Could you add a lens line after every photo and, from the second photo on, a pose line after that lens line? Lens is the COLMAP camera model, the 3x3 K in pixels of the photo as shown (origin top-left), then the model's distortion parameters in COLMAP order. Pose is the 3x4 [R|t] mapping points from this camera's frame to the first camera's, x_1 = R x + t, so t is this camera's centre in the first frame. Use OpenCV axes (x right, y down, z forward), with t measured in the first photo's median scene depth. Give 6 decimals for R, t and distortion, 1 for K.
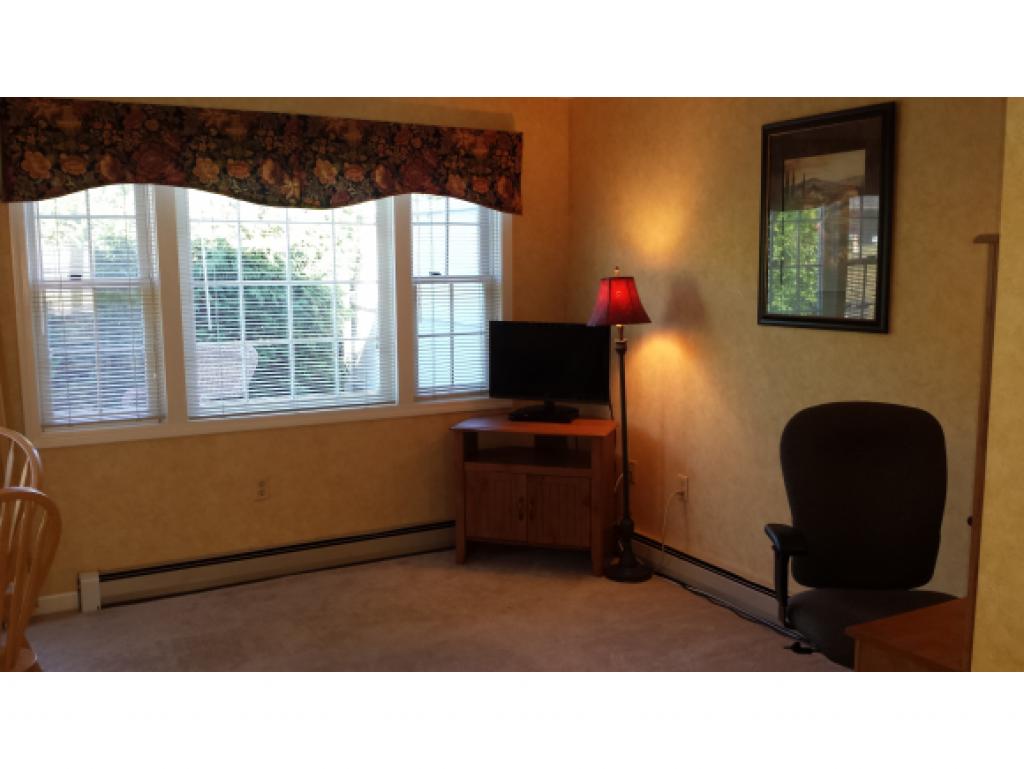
lens RADIAL K [[935.5, 0, 515.1], [0, 935.5, 412.9], [0, 0, 1]] dist [0.102289, -0.298391]
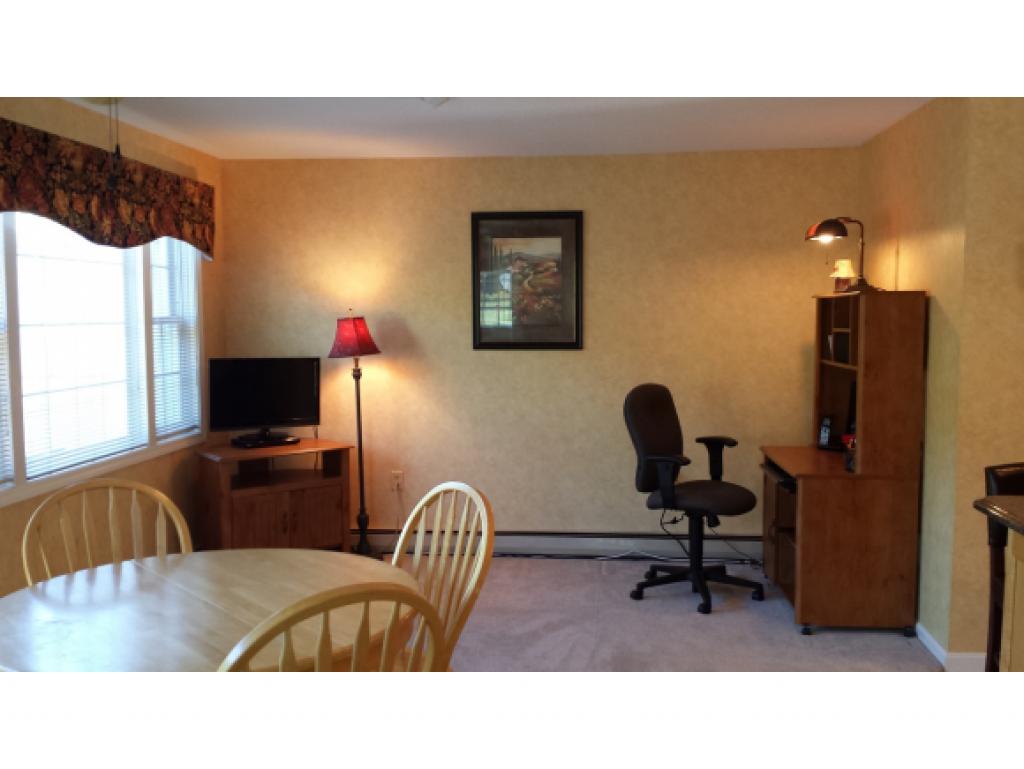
lens RADIAL K [[935.5, 0, 515.1], [0, 935.5, 412.9], [0, 0, 1]] dist [0.102289, -0.298391]
pose [[0.562914, -0.086010, 0.822028, -0.804743], [0.128189, 0.991621, 0.015972, -0.012123], [-0.816514, 0.096384, 0.569223, 0.134512]]
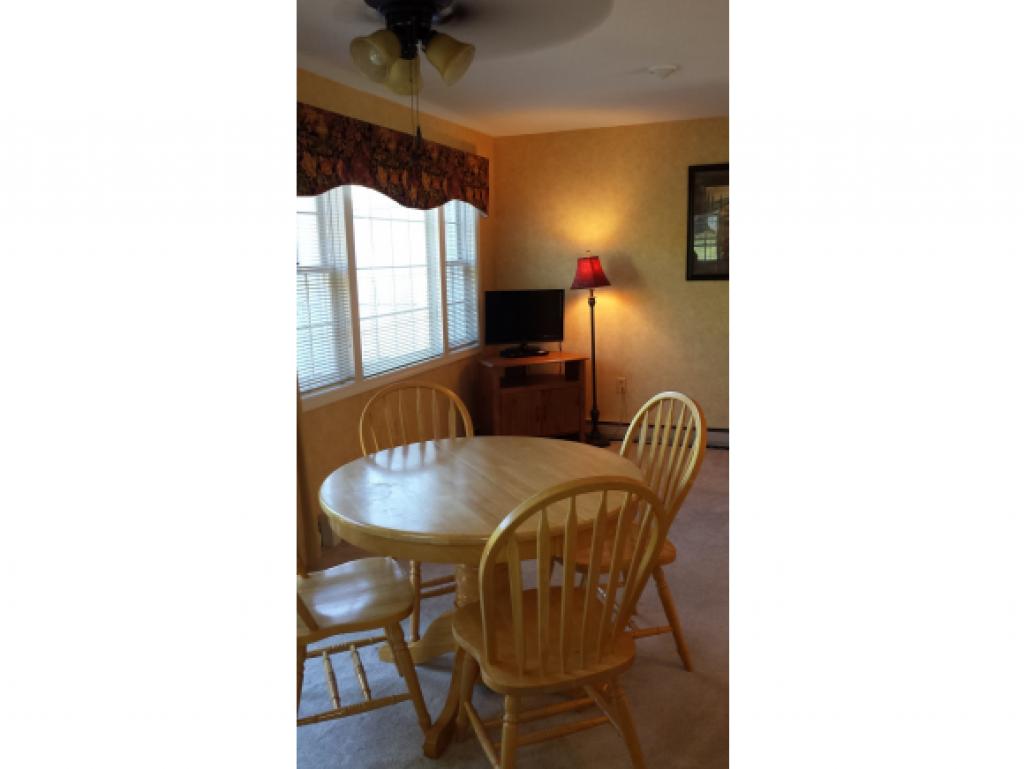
lens RADIAL K [[749.7, 0, 509.0], [0, 749.7, 420.4], [0, 0, 1]] dist [0.105038, -0.180989]
pose [[0.770699, -0.151249, 0.618988, -0.837635], [0.122729, 0.988467, 0.088721, -0.001120], [-0.625268, 0.007591, 0.780373, 0.090139]]
